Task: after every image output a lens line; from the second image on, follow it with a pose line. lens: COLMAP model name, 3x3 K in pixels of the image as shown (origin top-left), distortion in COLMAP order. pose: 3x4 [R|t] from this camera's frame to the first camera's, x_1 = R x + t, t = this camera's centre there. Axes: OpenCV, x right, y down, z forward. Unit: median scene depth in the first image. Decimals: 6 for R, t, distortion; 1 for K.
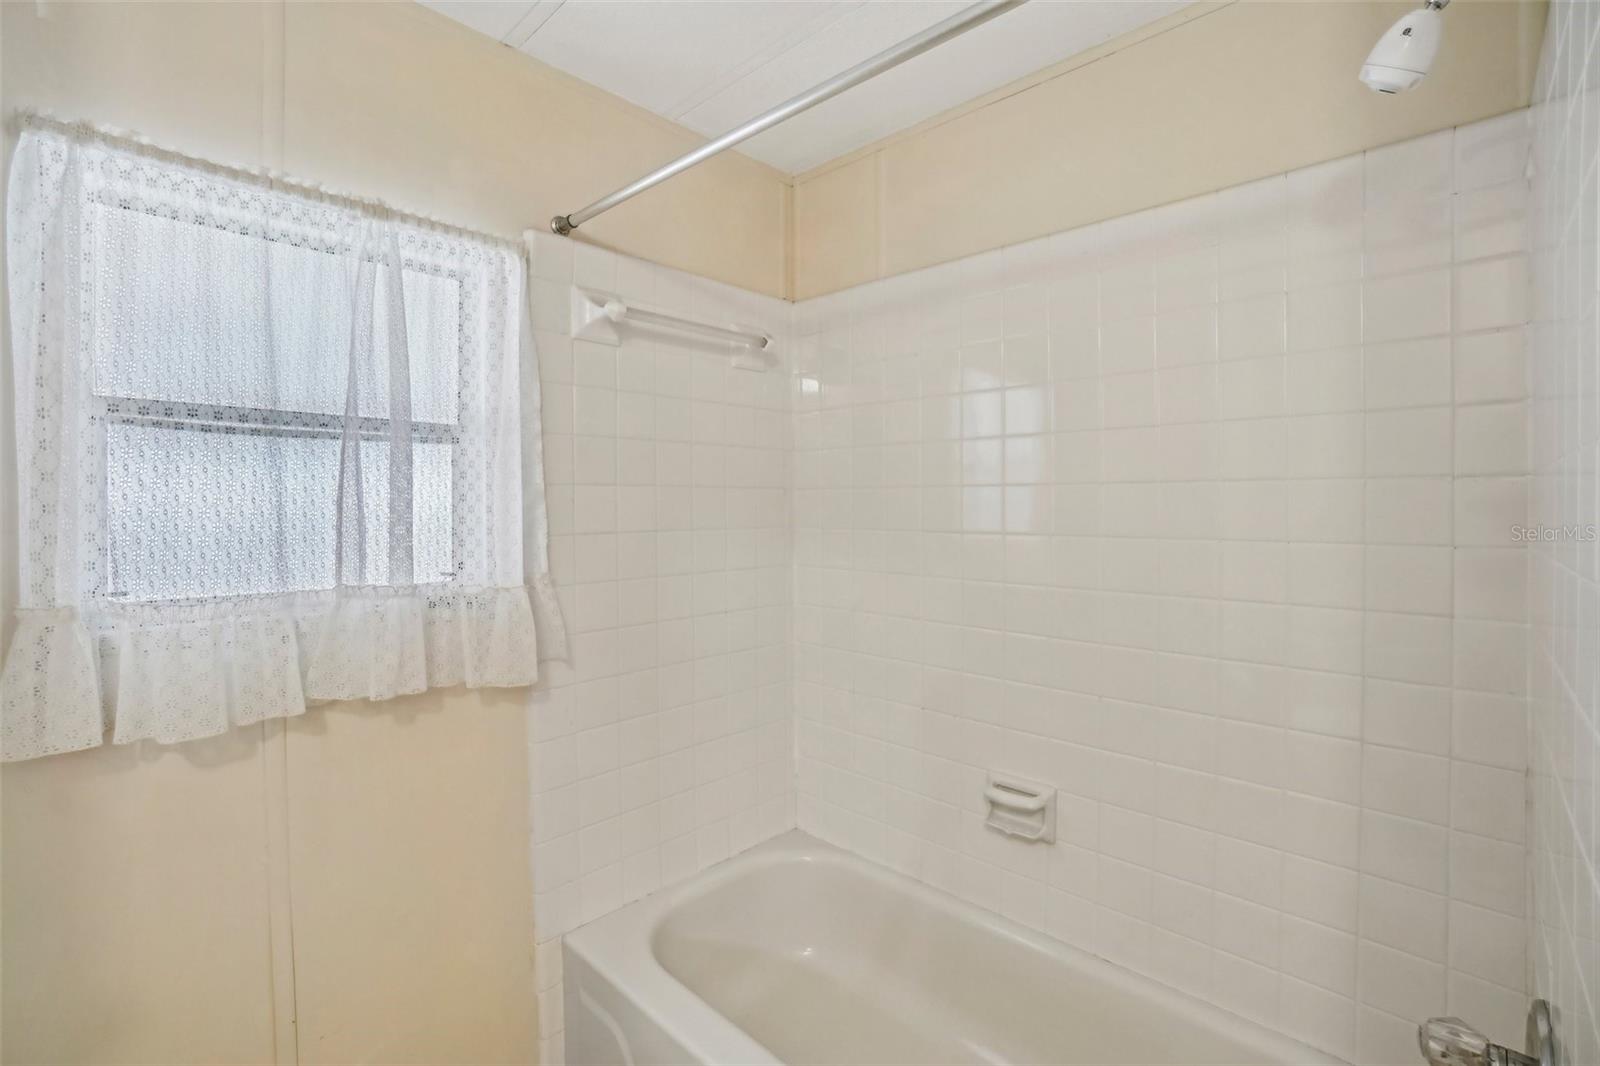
lens RADIAL K [[713.4, 0, 795.4], [0, 713.4, 515.2], [0, 0, 1]] dist [-0.063998, 0.023613]
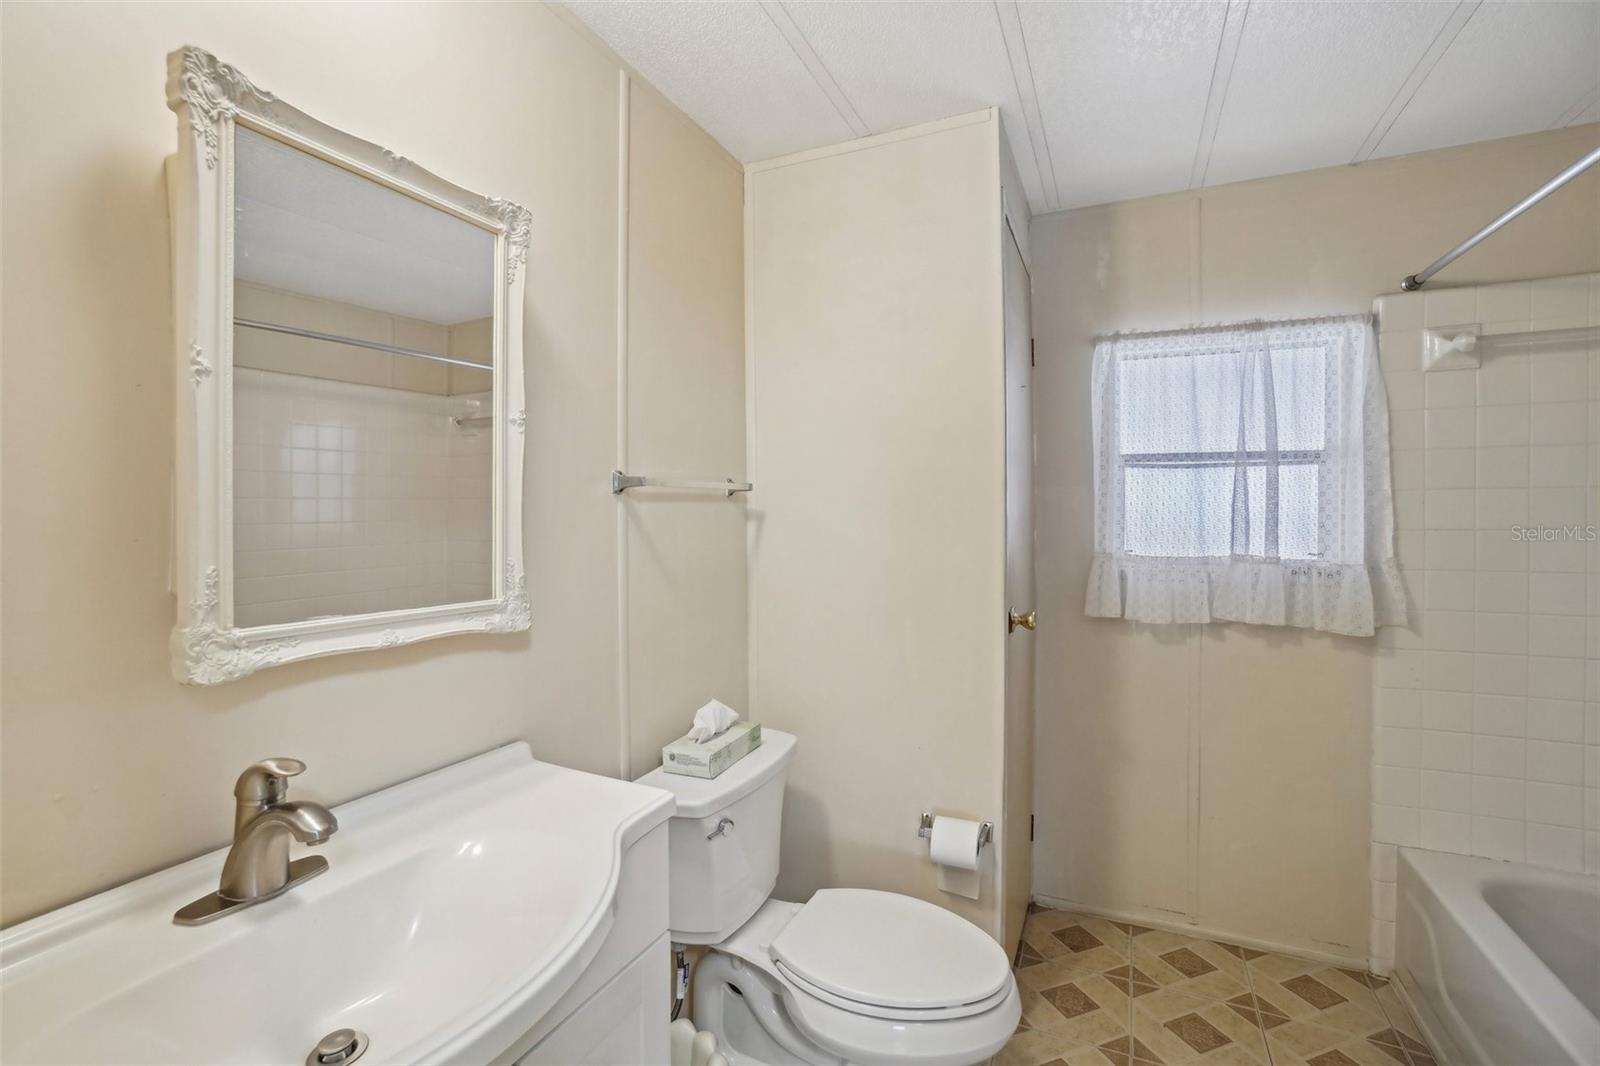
lens RADIAL K [[713.4, 0, 795.4], [0, 713.4, 515.2], [0, 0, 1]] dist [-0.063998, 0.023613]
pose [[0.332783, 0.002928, -0.942999, 0.563191], [-0.011164, 0.999937, -0.000834, 0.017768], [0.942937, 0.010805, 0.332795, -0.543068]]
